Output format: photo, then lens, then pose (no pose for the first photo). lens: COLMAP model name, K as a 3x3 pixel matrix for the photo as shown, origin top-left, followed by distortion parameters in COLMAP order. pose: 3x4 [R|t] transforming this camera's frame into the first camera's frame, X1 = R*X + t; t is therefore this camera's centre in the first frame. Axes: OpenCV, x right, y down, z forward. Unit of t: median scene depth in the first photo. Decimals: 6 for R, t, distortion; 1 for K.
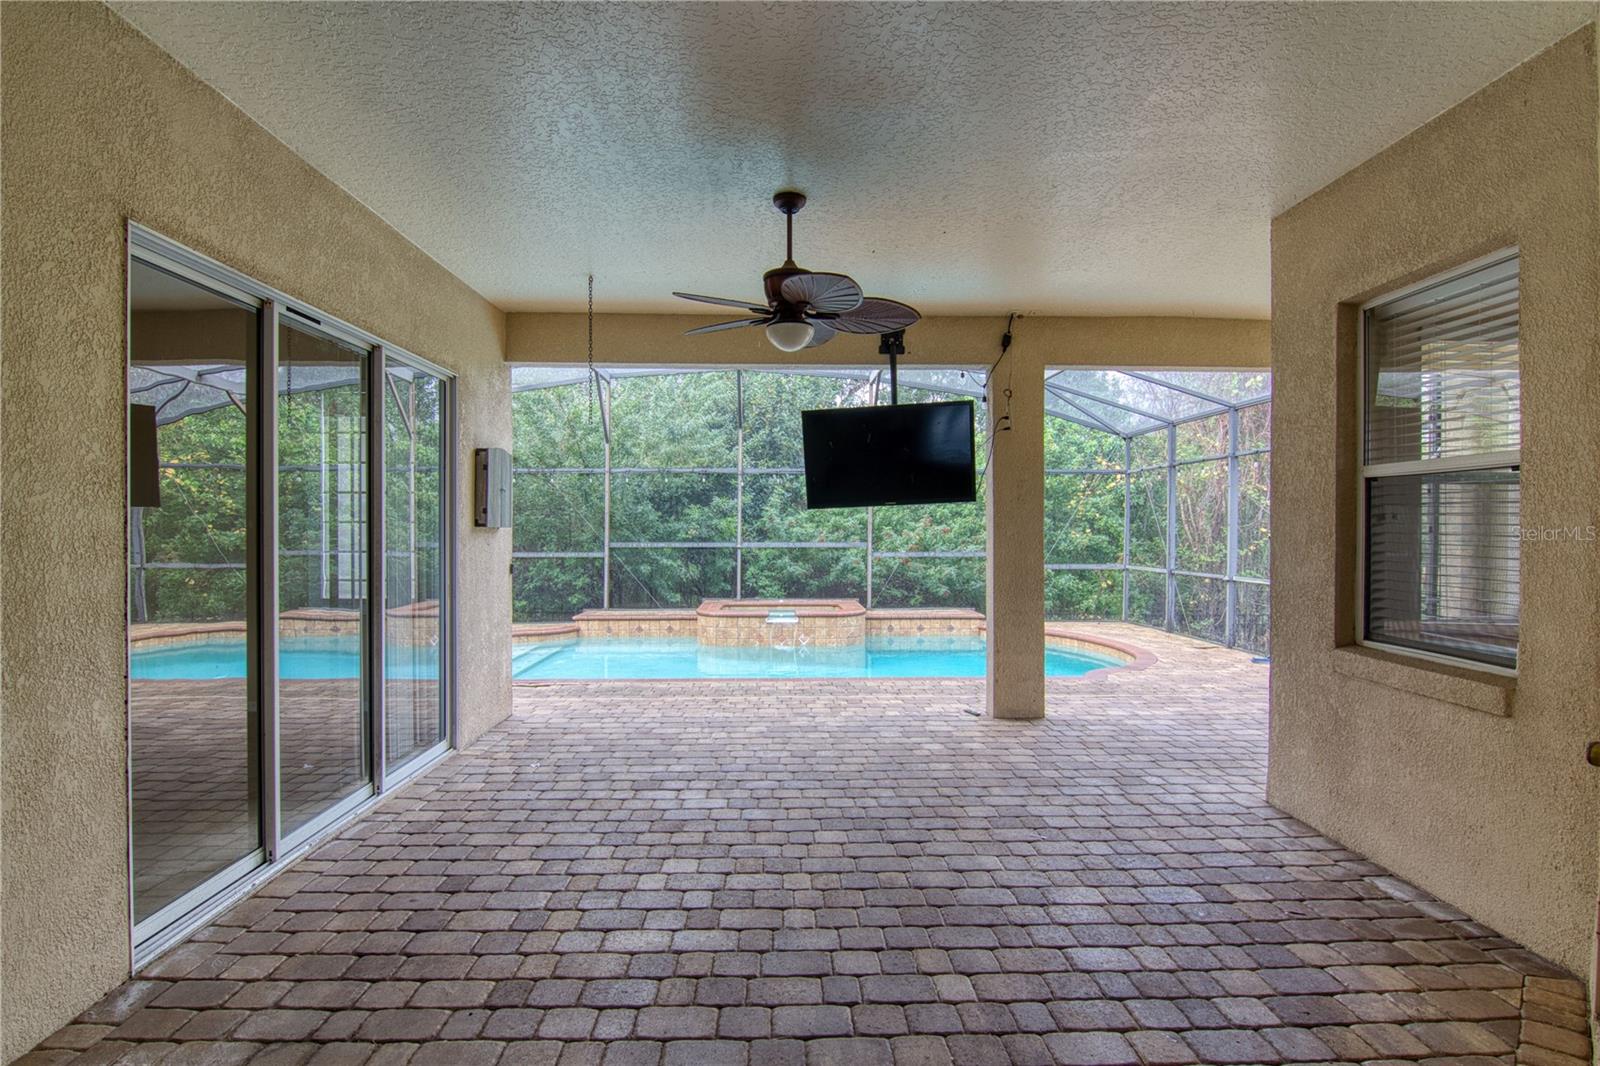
lens RADIAL K [[810.1, 0, 800.0], [0, 810.1, 533.0], [0, 0, 1]] dist [-0.005807, -0.000832]
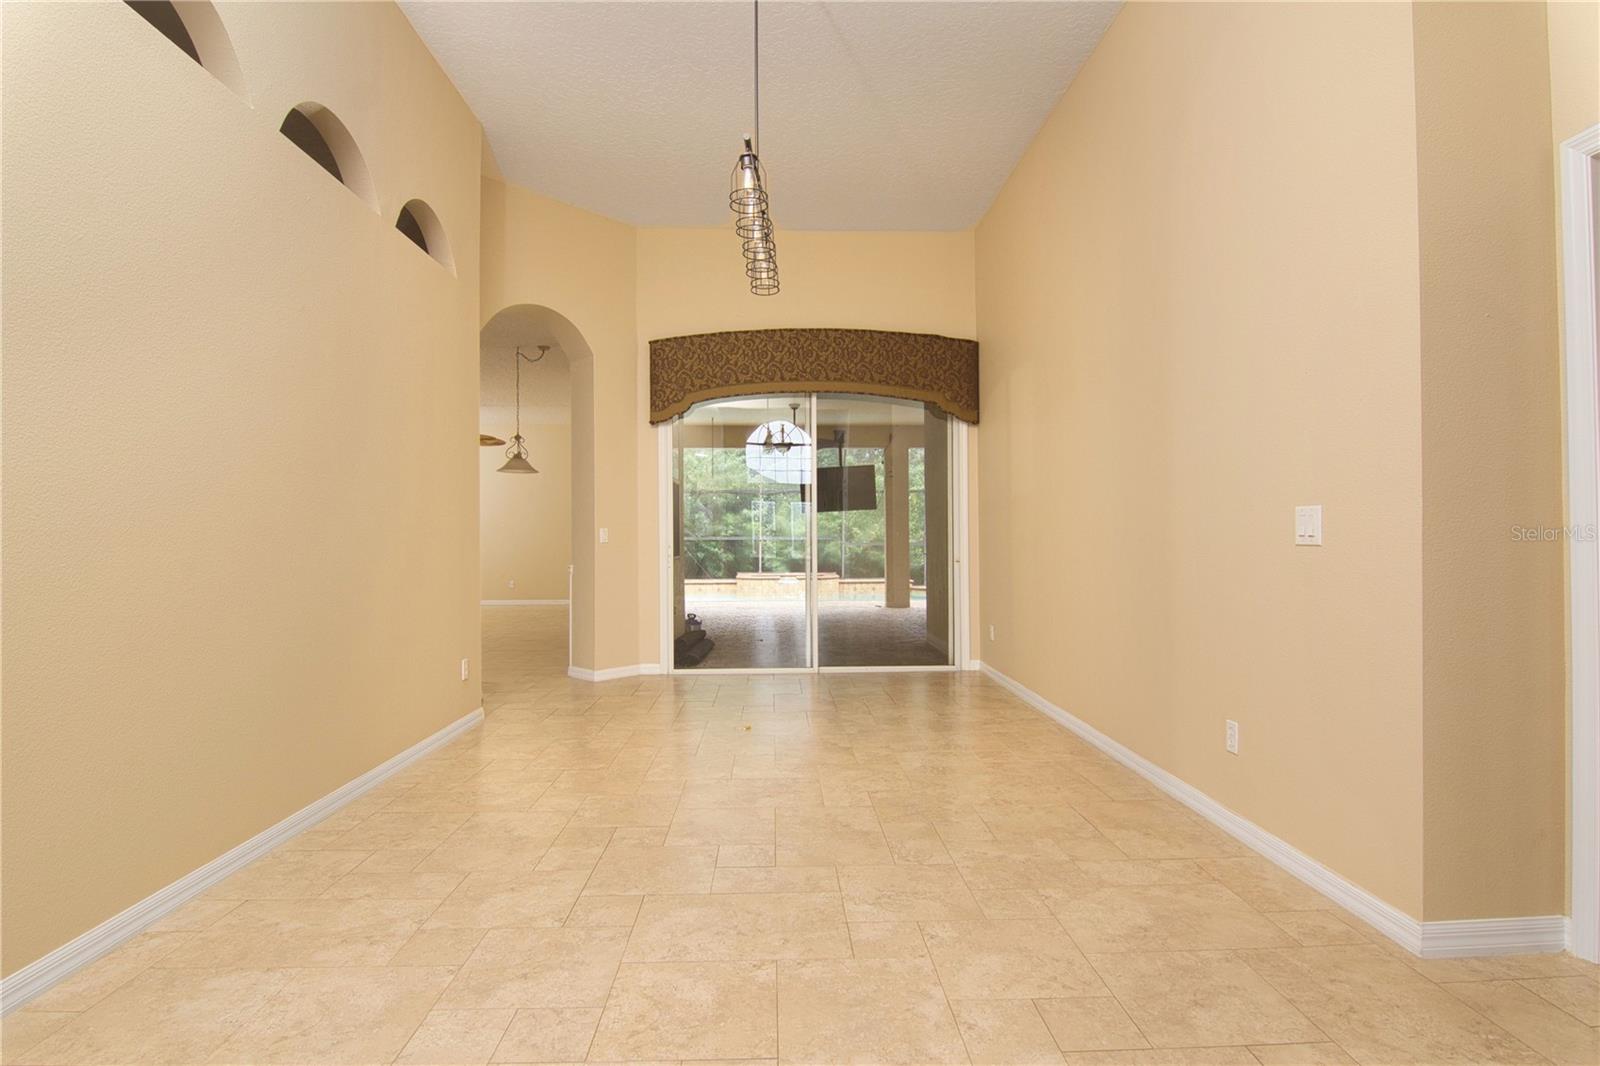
lens RADIAL K [[810.1, 0, 800.0], [0, 810.1, 533.0], [0, 0, 1]] dist [-0.005807, -0.000832]
pose [[0.999962, -0.008720, -0.000208, 0.002866], [0.008716, 0.999859, -0.014366, 0.026440], [0.000333, 0.014364, 0.999897, -0.576561]]
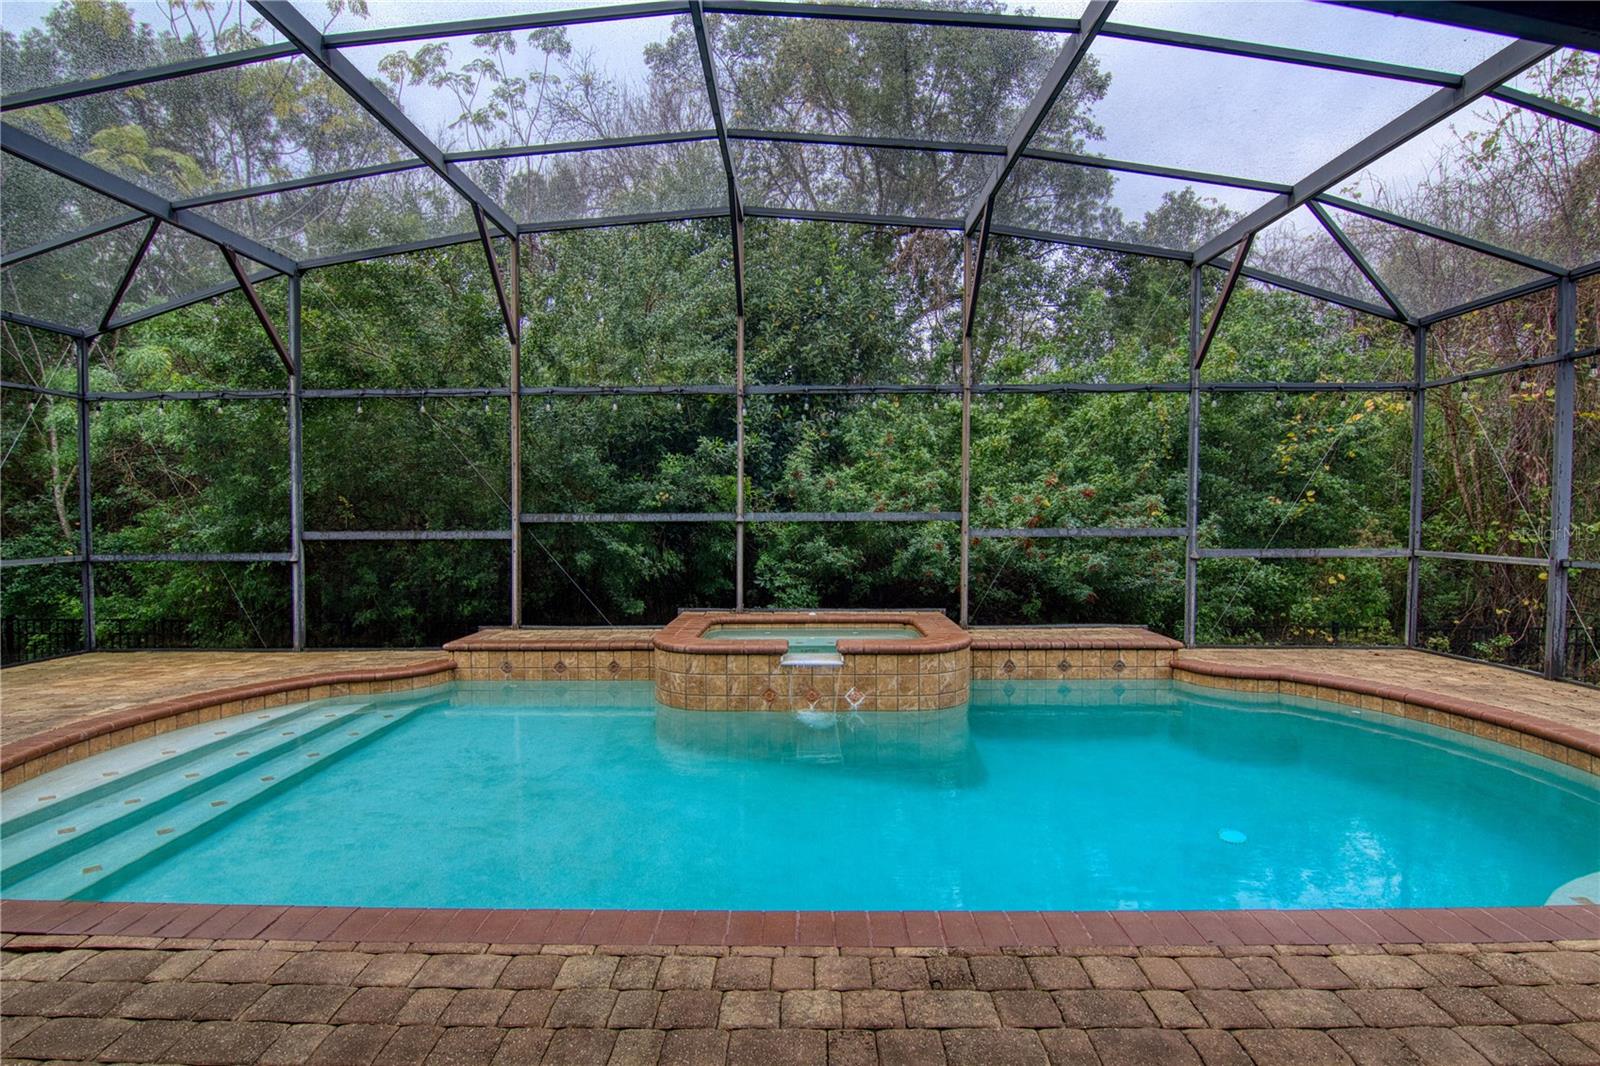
lens RADIAL K [[810.1, 0, 800.0], [0, 810.1, 533.0], [0, 0, 1]] dist [-0.005807, -0.000832]
pose [[0.998921, -0.003581, -0.046312, -0.004770], [0.004751, 0.999672, 0.025164, 0.011422], [0.046207, -0.025356, 0.998610, 0.413649]]
